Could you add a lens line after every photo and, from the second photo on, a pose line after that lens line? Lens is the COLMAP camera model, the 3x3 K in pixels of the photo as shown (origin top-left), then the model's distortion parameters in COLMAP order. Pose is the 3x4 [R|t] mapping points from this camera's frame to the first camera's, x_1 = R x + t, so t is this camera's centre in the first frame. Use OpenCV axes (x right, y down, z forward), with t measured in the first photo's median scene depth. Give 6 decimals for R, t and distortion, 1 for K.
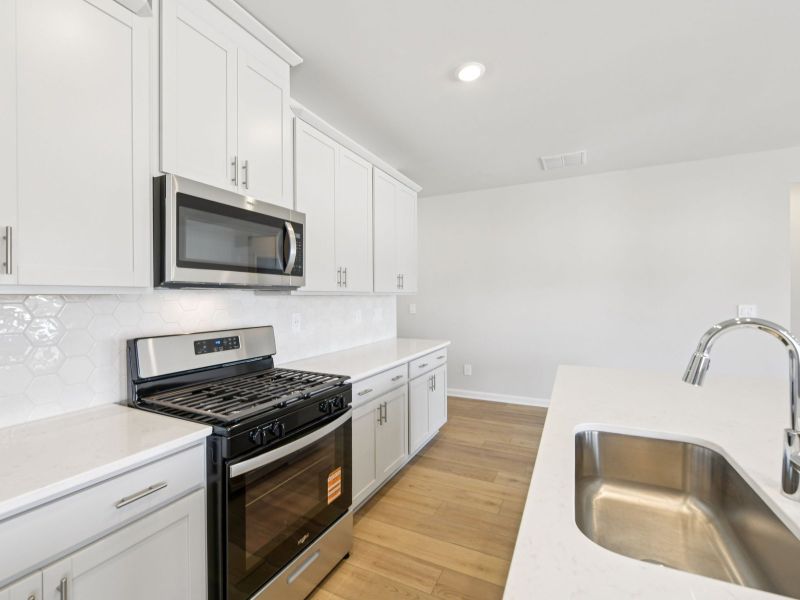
lens RADIAL K [[364.5, 0, 397.3], [0, 364.5, 297.8], [0, 0, 1]] dist [-0.001420, -0.002029]
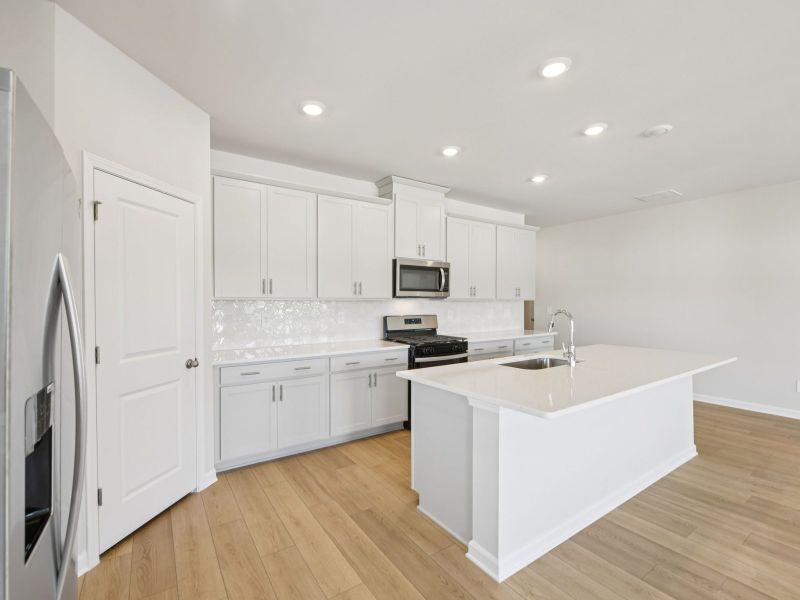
lens RADIAL K [[364.5, 0, 401.7], [0, 364.5, 305.5], [0, 0, 1]] dist [-0.001420, -0.002029]
pose [[0.872693, 0.015764, -0.488015, 0.579882], [-0.008970, 0.999828, 0.016255, -0.012850], [0.488187, -0.009808, 0.872684, -1.072148]]
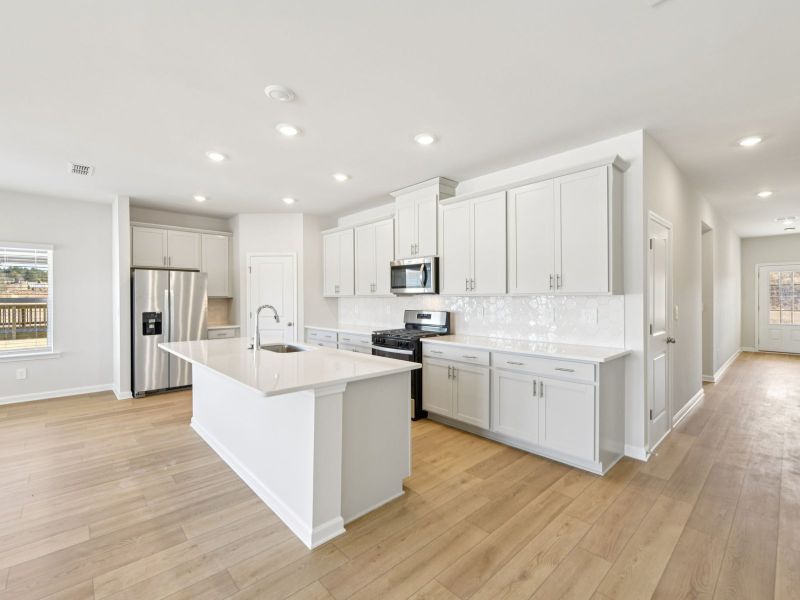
lens RADIAL K [[364.5, 0, 392.9], [0, 364.5, 295.7], [0, 0, 1]] dist [-0.001420, -0.002029]
pose [[-0.371423, -0.000040, -0.928464, 1.812271], [0.002956, 0.999995, -0.001226, -0.011527], [0.928459, -0.003200, -0.371421, 1.634593]]
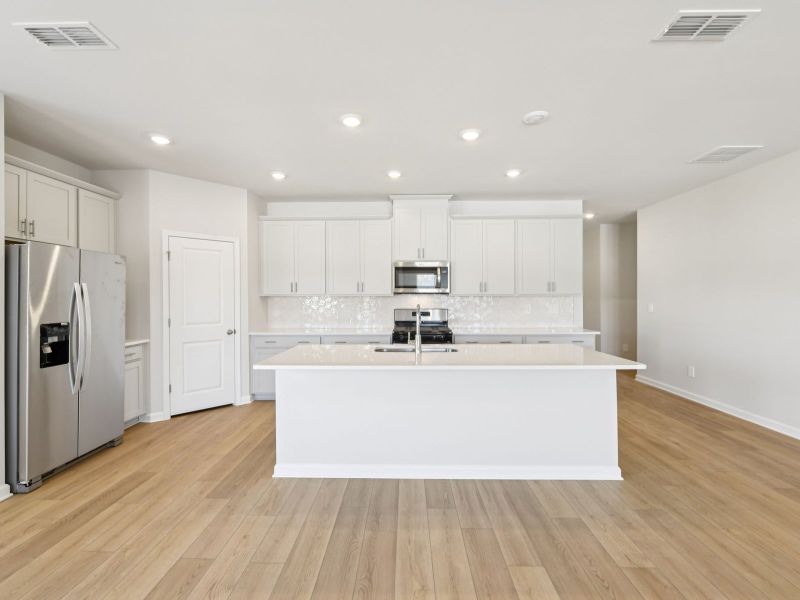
lens RADIAL K [[364.5, 0, 400.2], [0, 364.5, 298.6], [0, 0, 1]] dist [-0.001420, -0.002029]
pose [[0.420653, 0.009406, -0.907173, 1.858545], [-0.001894, 0.999953, 0.009489, -0.015278], [0.907220, -0.002273, 0.420651, -0.302480]]
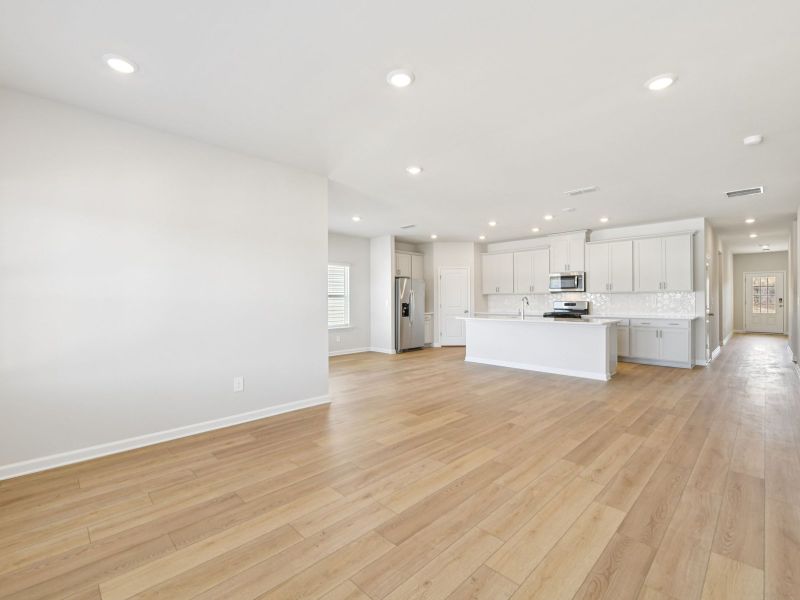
lens RADIAL K [[364.5, 0, 392.3], [0, 364.5, 295.8], [0, 0, 1]] dist [-0.001420, -0.002029]
pose [[-0.340905, -0.002208, -0.940095, 4.241767], [0.004609, 0.999981, -0.004019, 0.025349], [0.940086, -0.005703, -0.340889, 0.435867]]
